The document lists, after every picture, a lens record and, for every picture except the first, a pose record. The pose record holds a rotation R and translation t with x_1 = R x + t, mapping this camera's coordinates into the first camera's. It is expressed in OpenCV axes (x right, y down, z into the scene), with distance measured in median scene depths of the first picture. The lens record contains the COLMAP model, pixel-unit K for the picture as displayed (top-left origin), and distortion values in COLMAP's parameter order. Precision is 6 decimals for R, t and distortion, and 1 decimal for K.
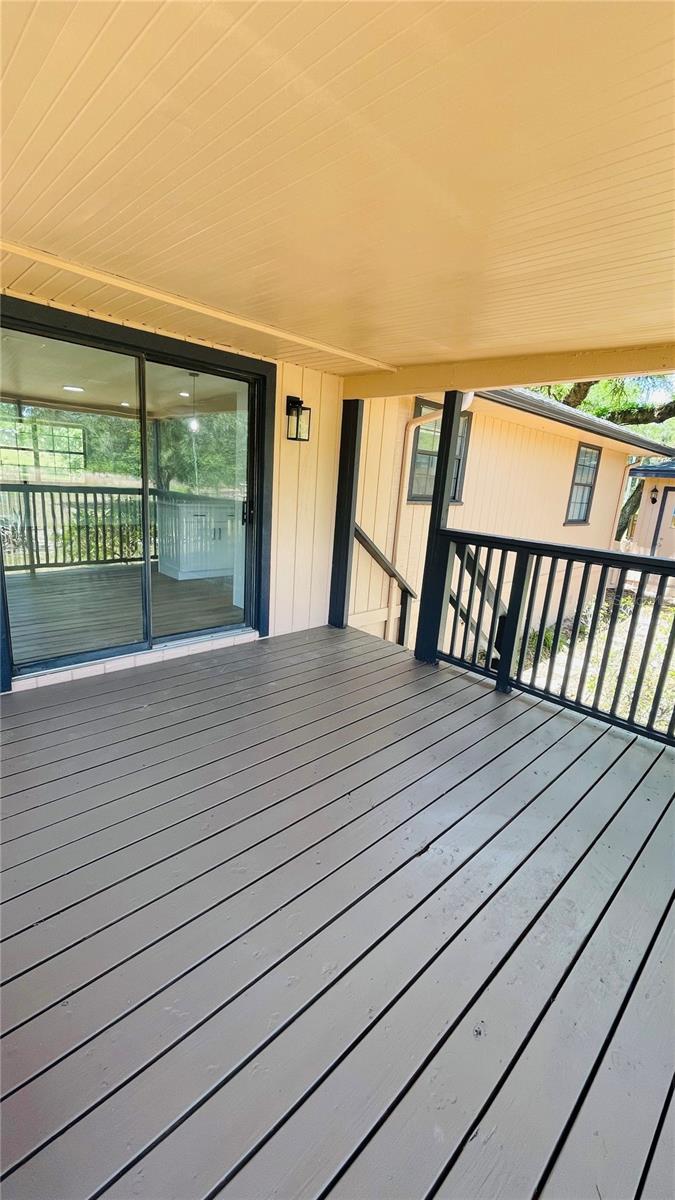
lens RADIAL K [[483.6, 0, 333.1], [0, 483.6, 598.0], [0, 0, 1]] dist [-0.003259, -0.000064]
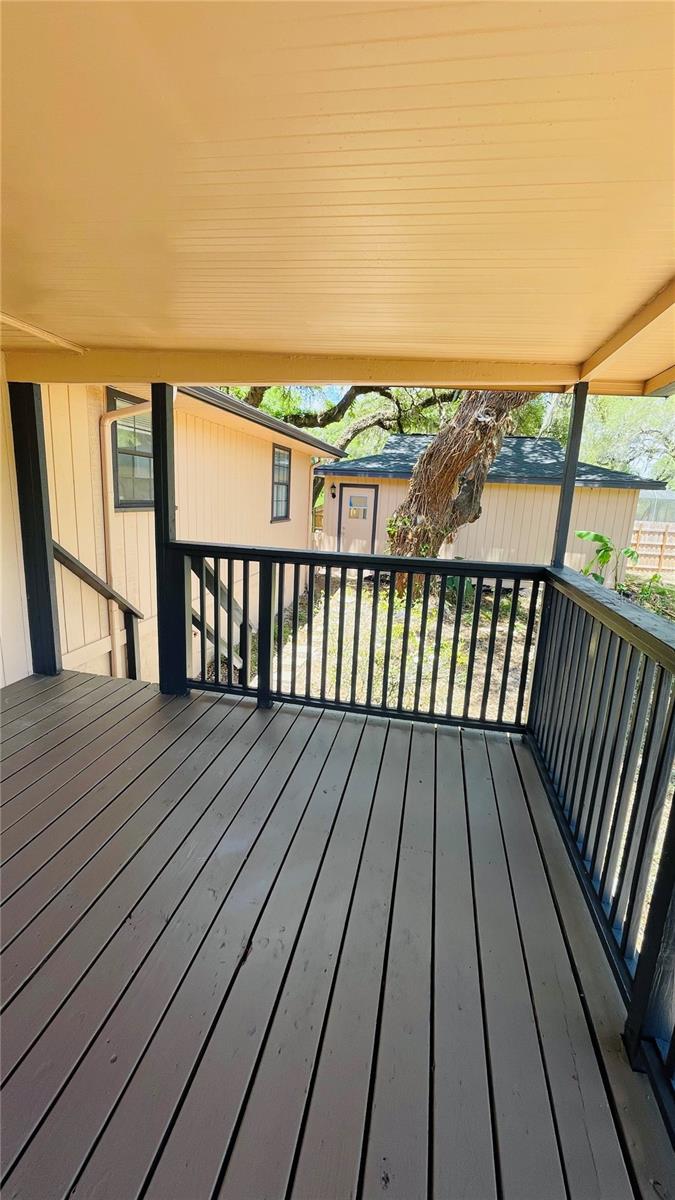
lens RADIAL K [[483.6, 0, 333.1], [0, 483.6, 598.0], [0, 0, 1]] dist [-0.003259, -0.000064]
pose [[0.823376, -0.145909, 0.548418, -0.022567], [0.142155, 0.988601, 0.049595, -0.036362], [-0.549403, 0.037125, 0.834732, 0.092762]]
